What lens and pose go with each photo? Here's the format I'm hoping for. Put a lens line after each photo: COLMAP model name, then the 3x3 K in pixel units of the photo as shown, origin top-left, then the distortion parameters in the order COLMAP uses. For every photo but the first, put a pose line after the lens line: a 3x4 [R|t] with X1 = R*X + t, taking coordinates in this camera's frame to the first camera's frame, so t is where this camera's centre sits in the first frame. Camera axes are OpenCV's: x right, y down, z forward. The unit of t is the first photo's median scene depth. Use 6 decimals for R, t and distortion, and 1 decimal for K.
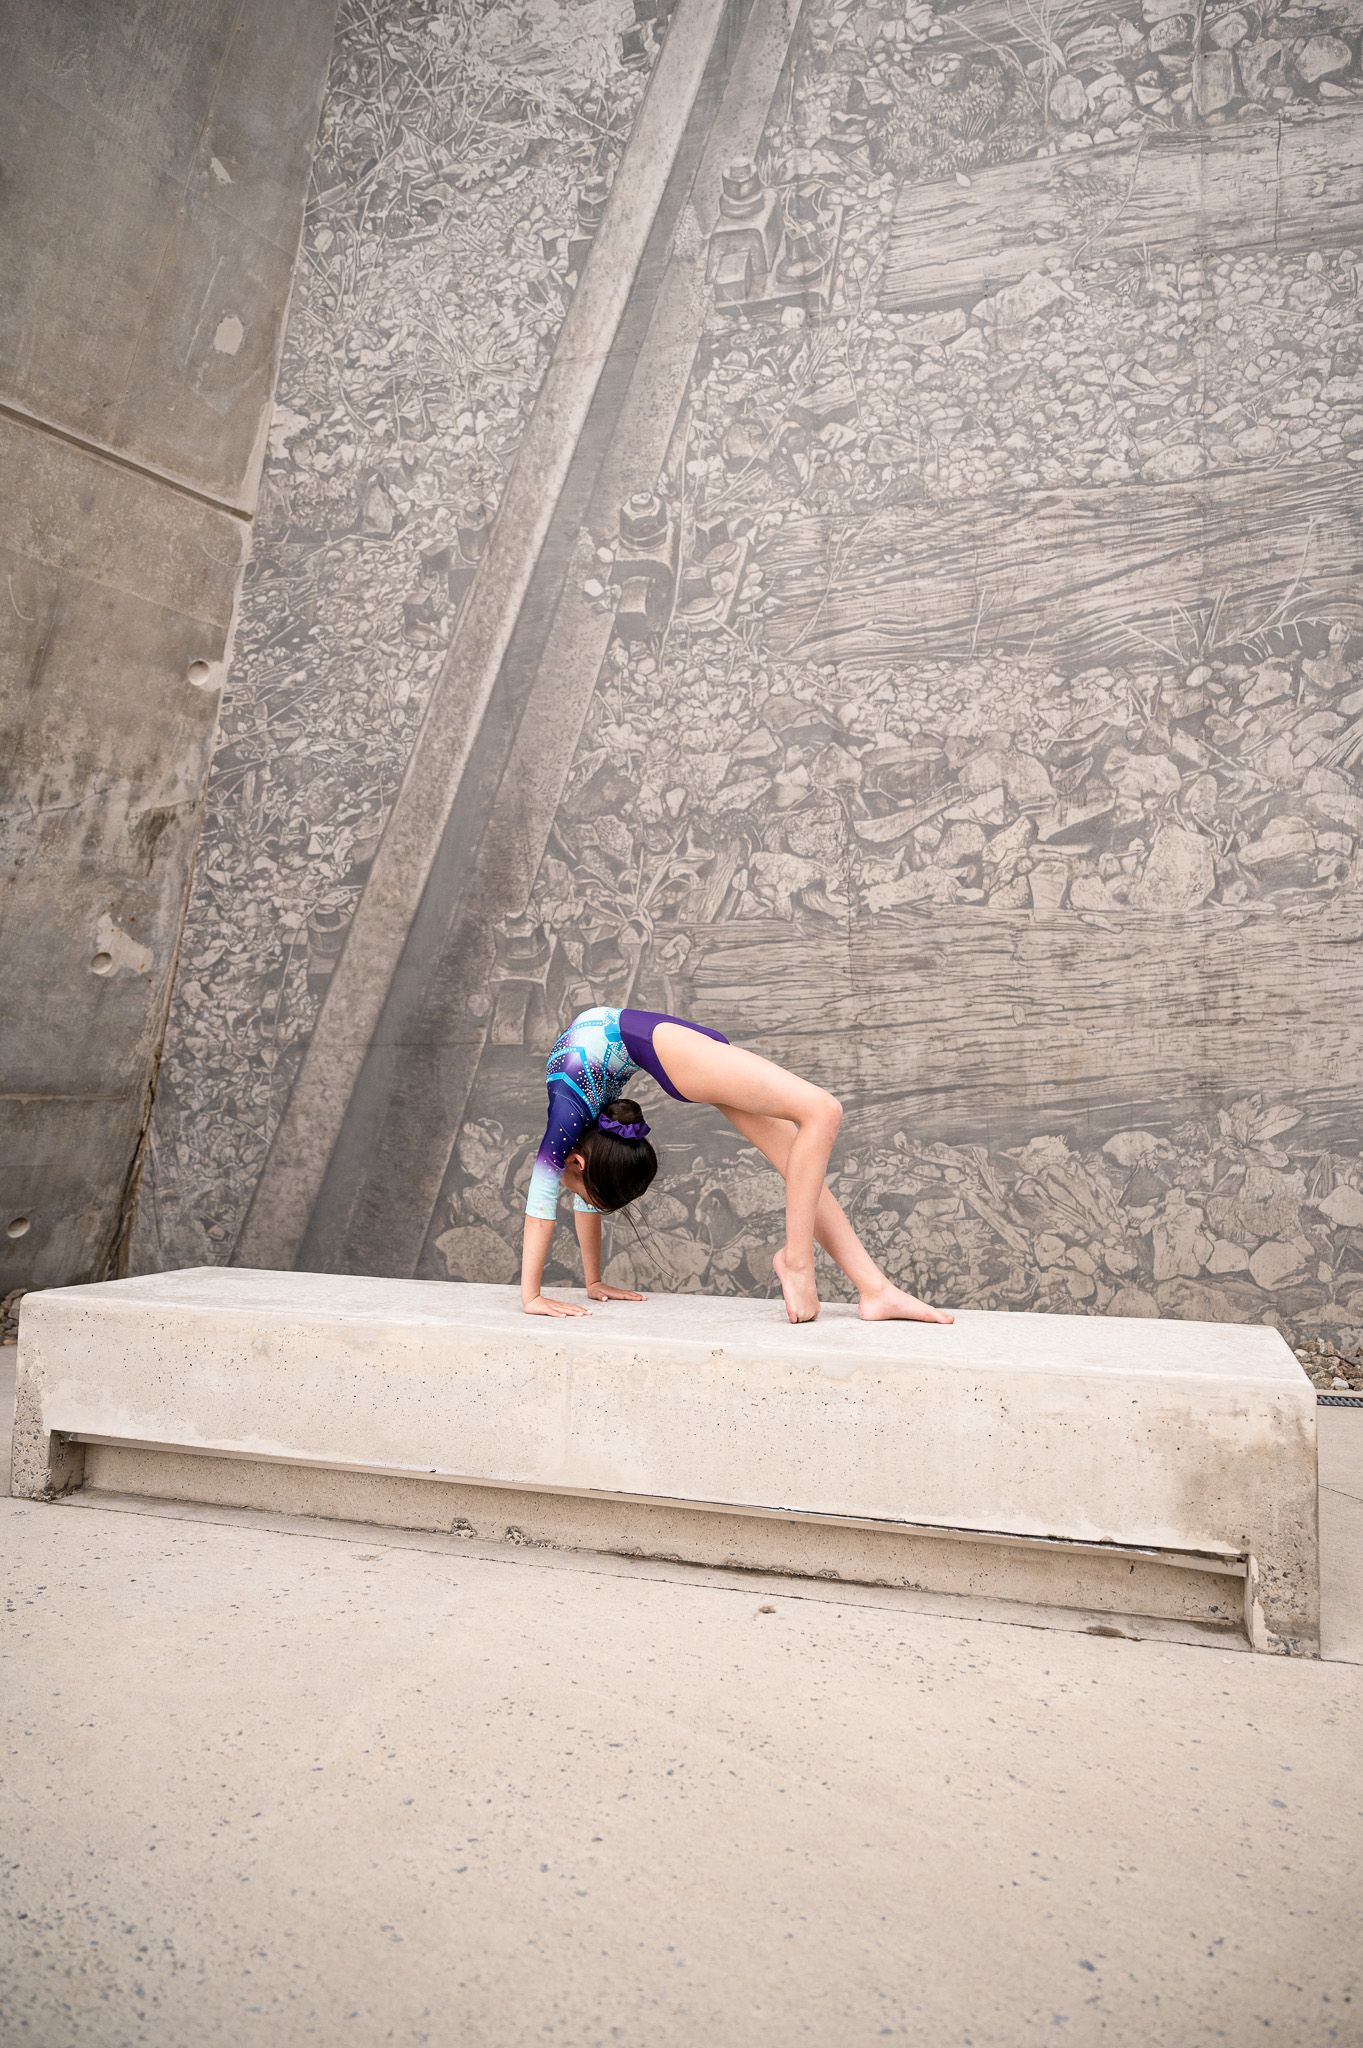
lens RADIAL K [[1361.5, 0, 709.1], [0, 1361.5, 1023.9], [0, 0, 1]] dist [0.000626, 0.004186]
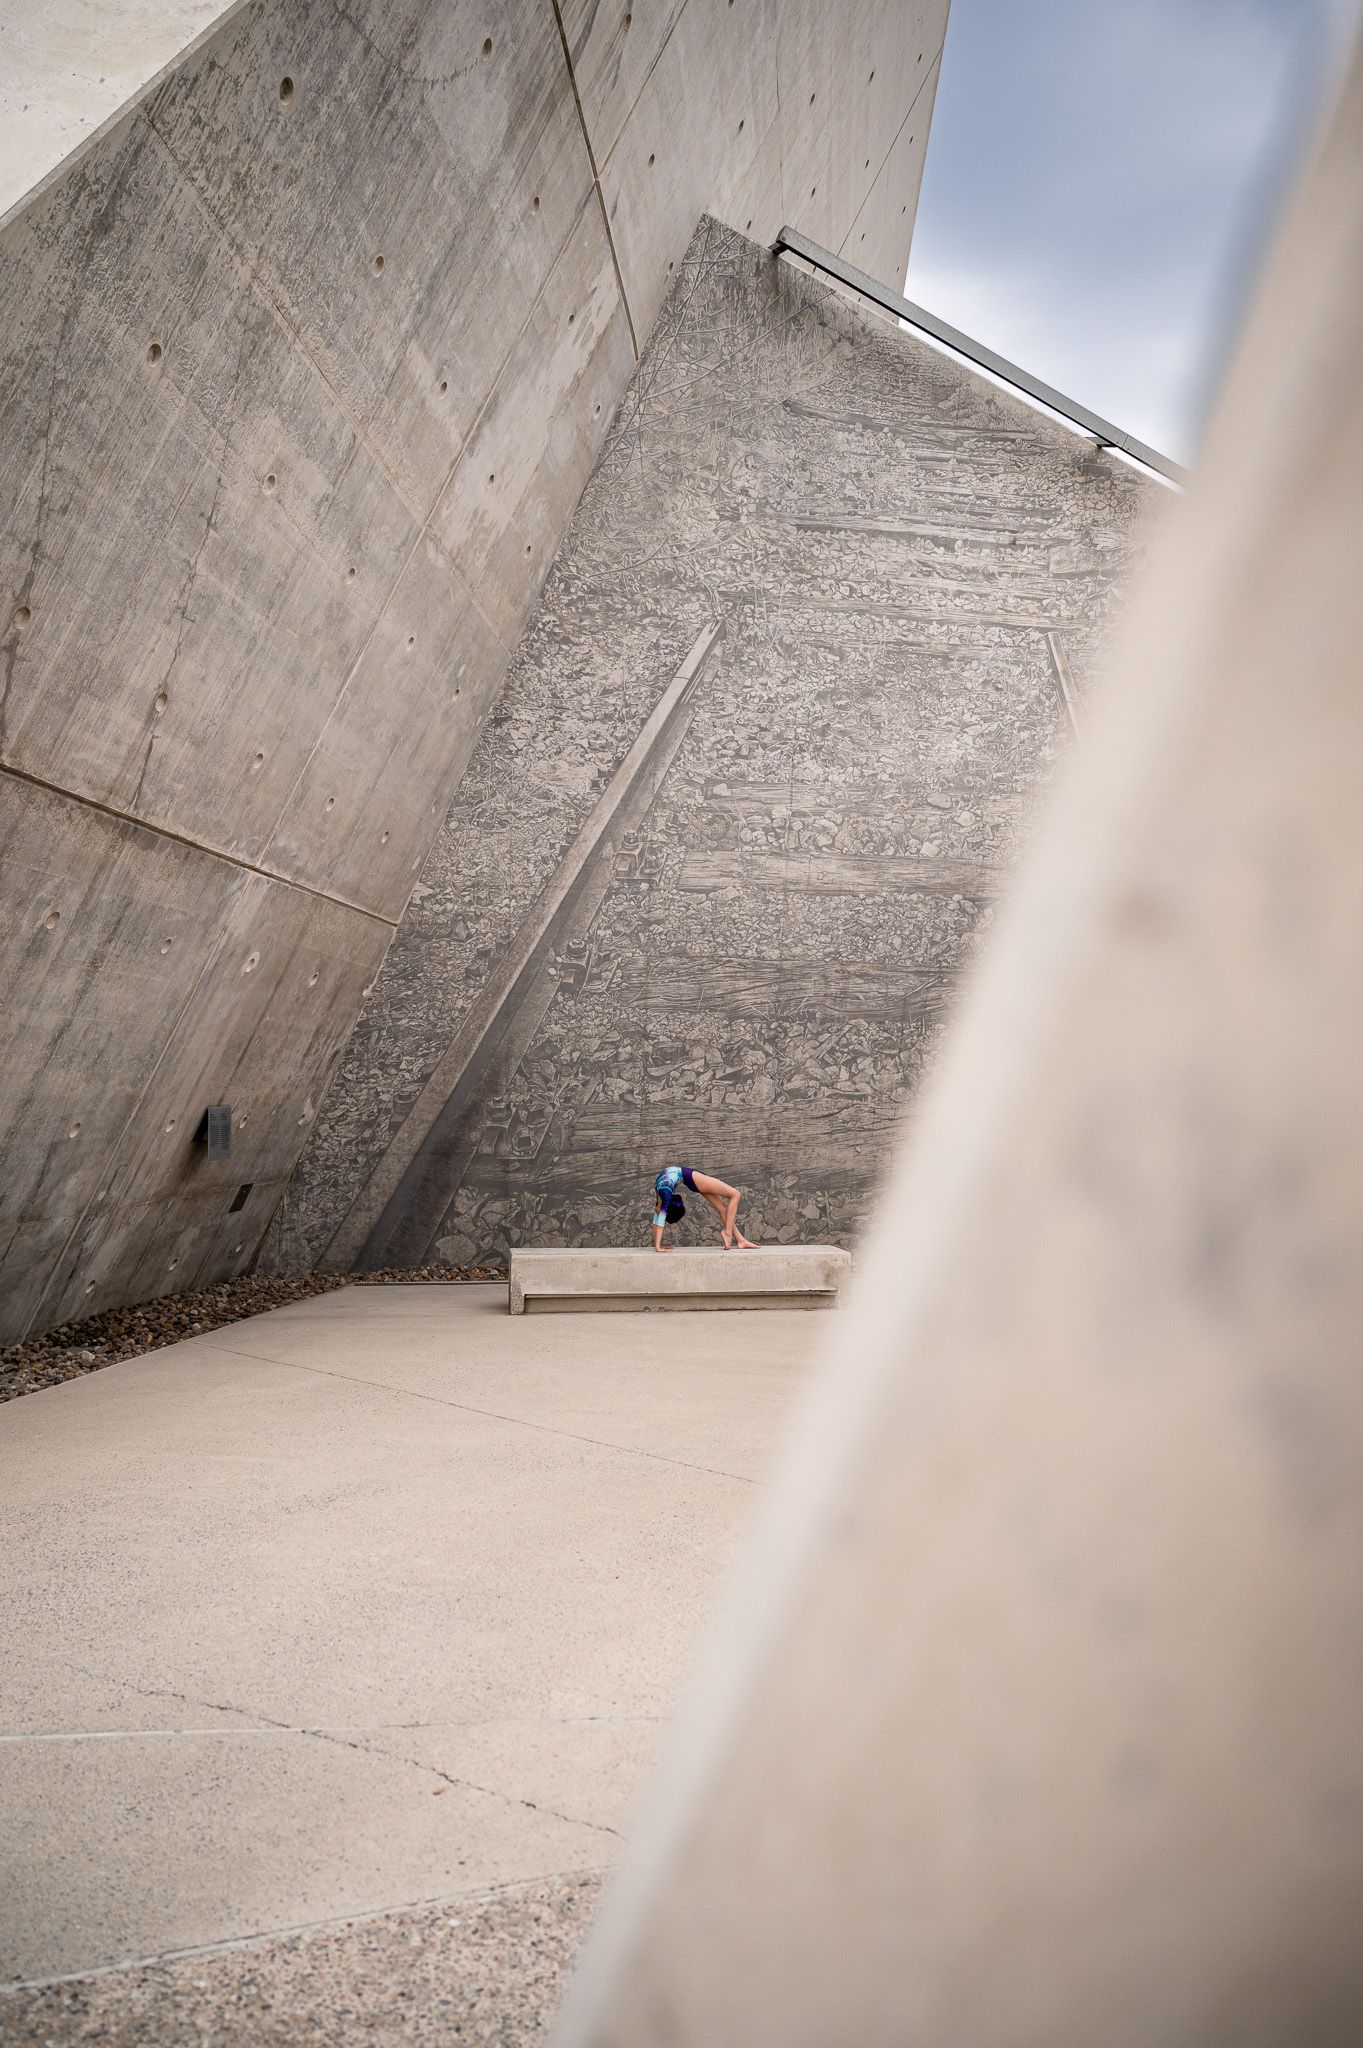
lens RADIAL K [[1361.5, 0, 709.1], [0, 1361.5, 1023.9], [0, 0, 1]] dist [0.000626, 0.004186]
pose [[0.890517, 0.022927, 0.454371, -0.950635], [-0.022914, 0.999722, -0.005534, -0.219523], [-0.454372, -0.005483, 0.890795, -1.321214]]
